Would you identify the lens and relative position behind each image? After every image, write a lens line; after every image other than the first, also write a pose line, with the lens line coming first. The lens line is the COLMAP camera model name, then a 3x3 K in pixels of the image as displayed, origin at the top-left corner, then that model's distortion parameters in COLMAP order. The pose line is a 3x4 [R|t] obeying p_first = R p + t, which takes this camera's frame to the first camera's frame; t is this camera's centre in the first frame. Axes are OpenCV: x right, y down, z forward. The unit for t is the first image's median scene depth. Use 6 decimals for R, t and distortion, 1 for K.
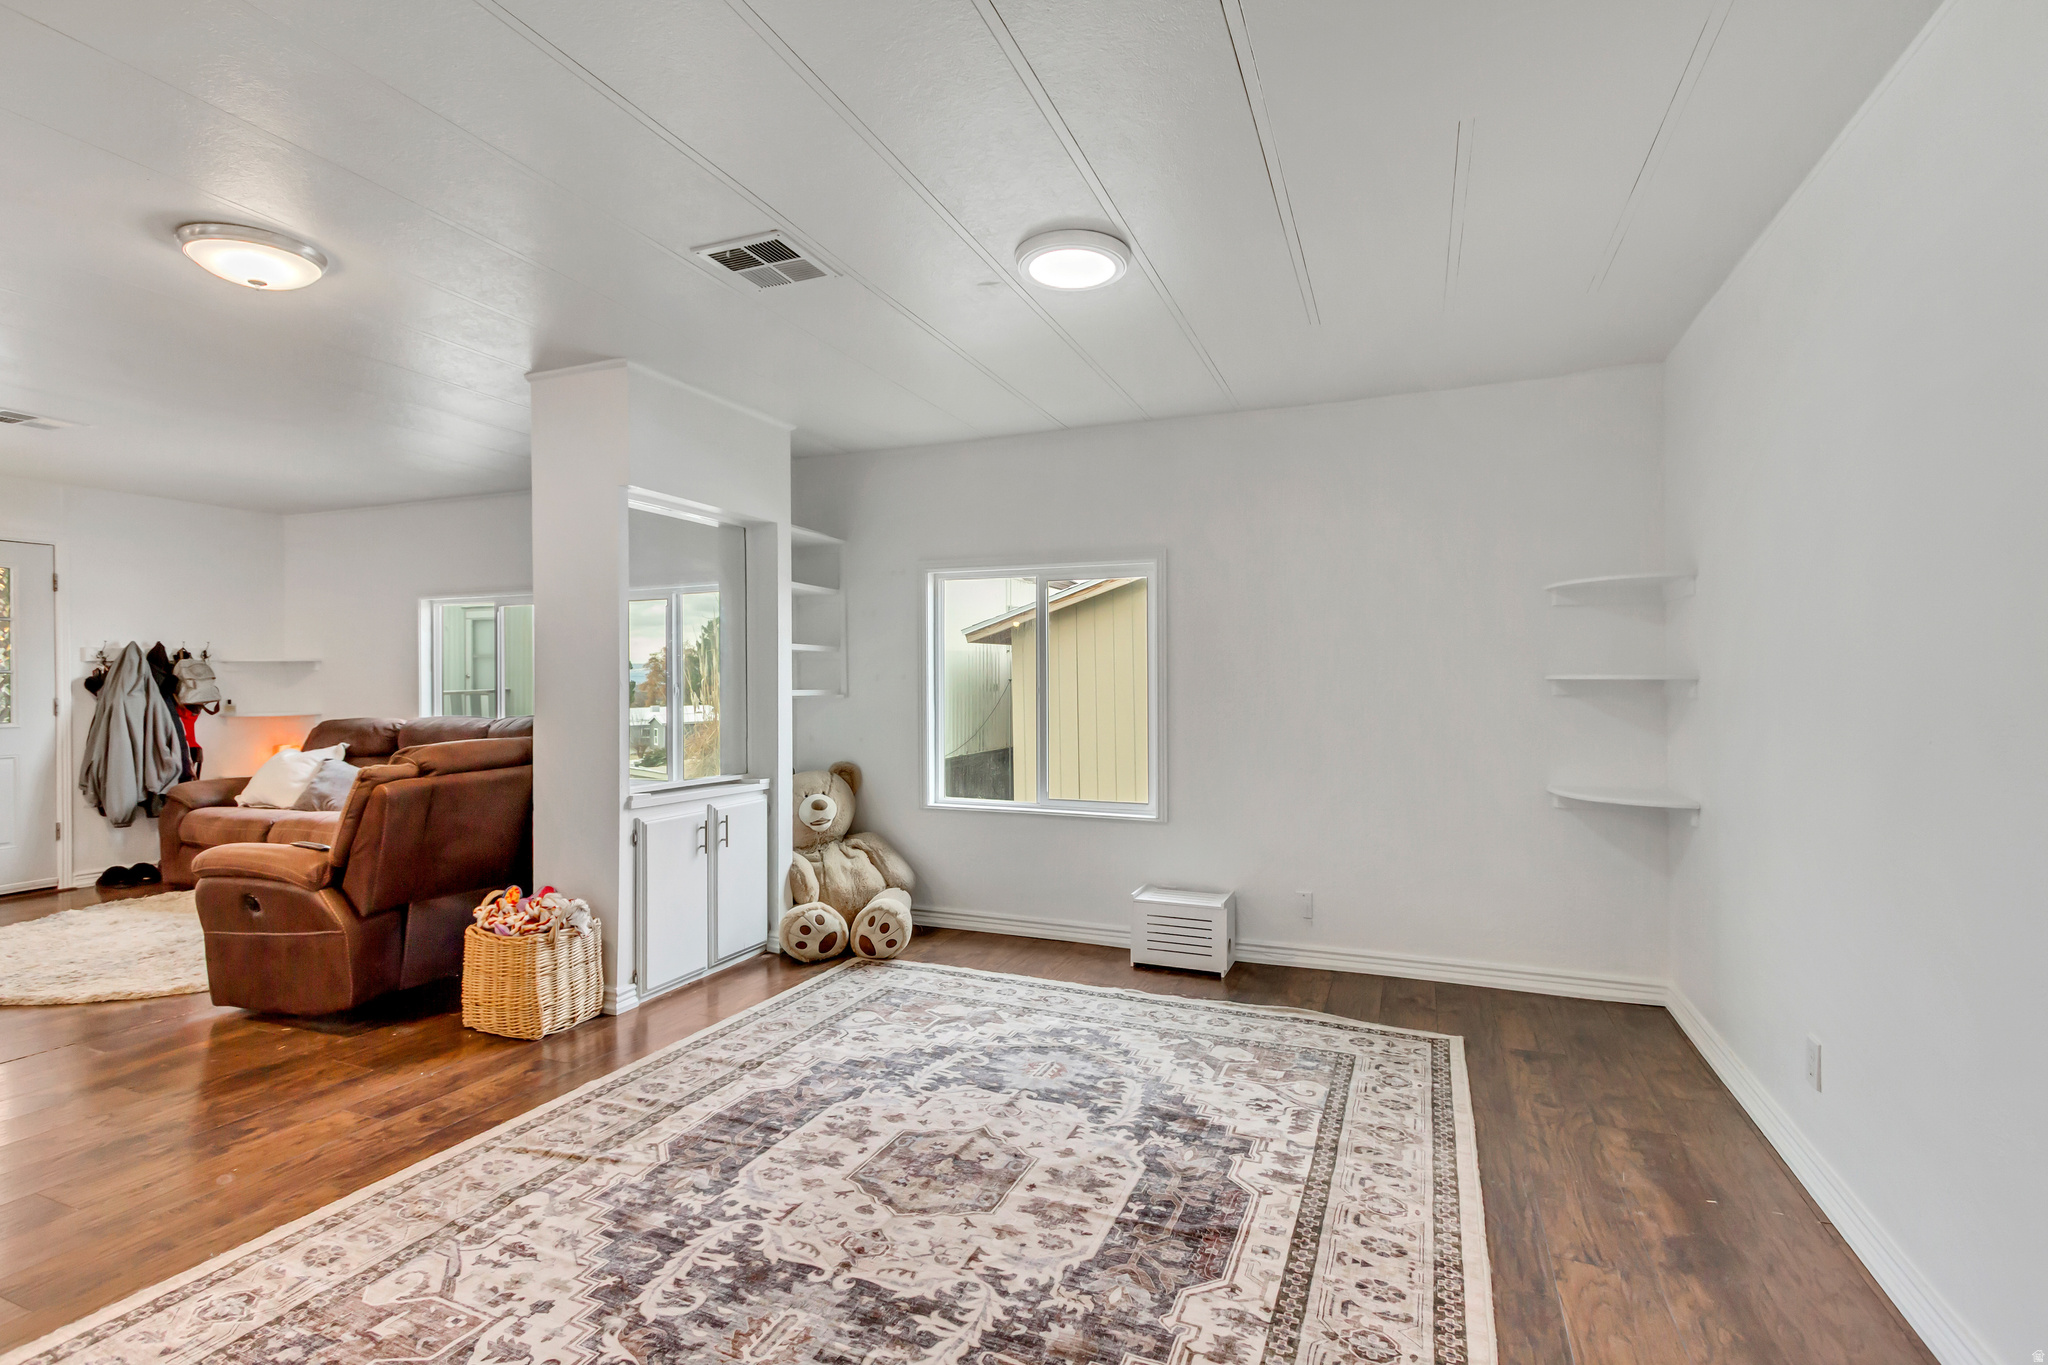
lens RADIAL K [[934.9, 0, 1028.5], [0, 934.9, 674.6], [0, 0, 1]] dist [0.002701, 0.000230]
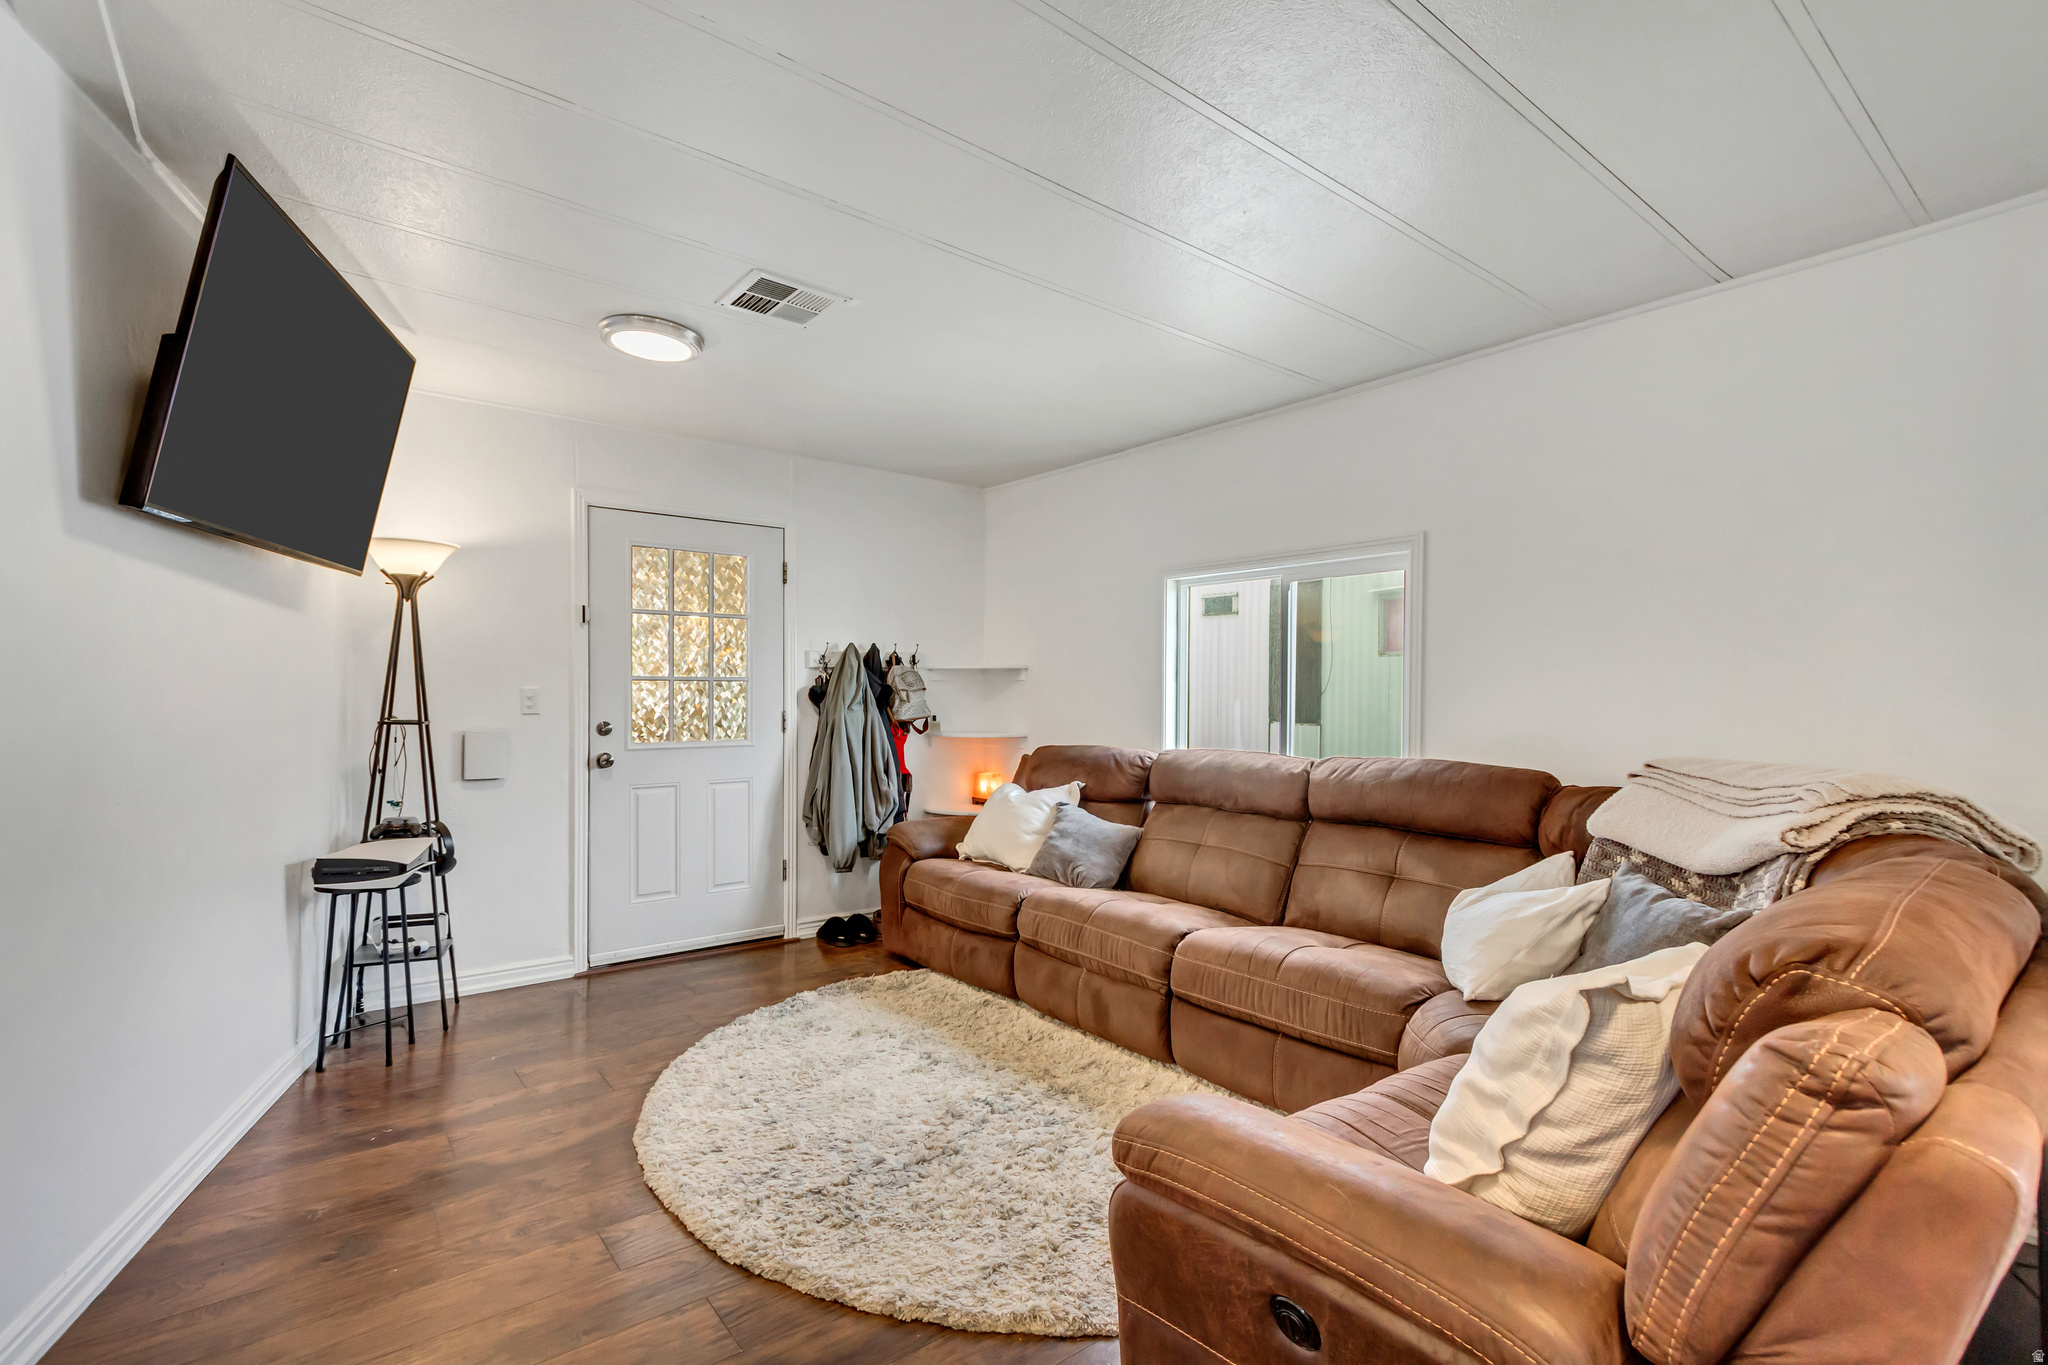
lens RADIAL K [[934.9, 0, 1021.9], [0, 934.9, 695.0], [0, 0, 1]] dist [0.002701, 0.000230]
pose [[0.870715, 0.009835, -0.491690, -0.424614], [-0.007492, 0.999949, 0.006735, 0.003252], [0.491732, -0.002181, 0.870744, 0.362982]]
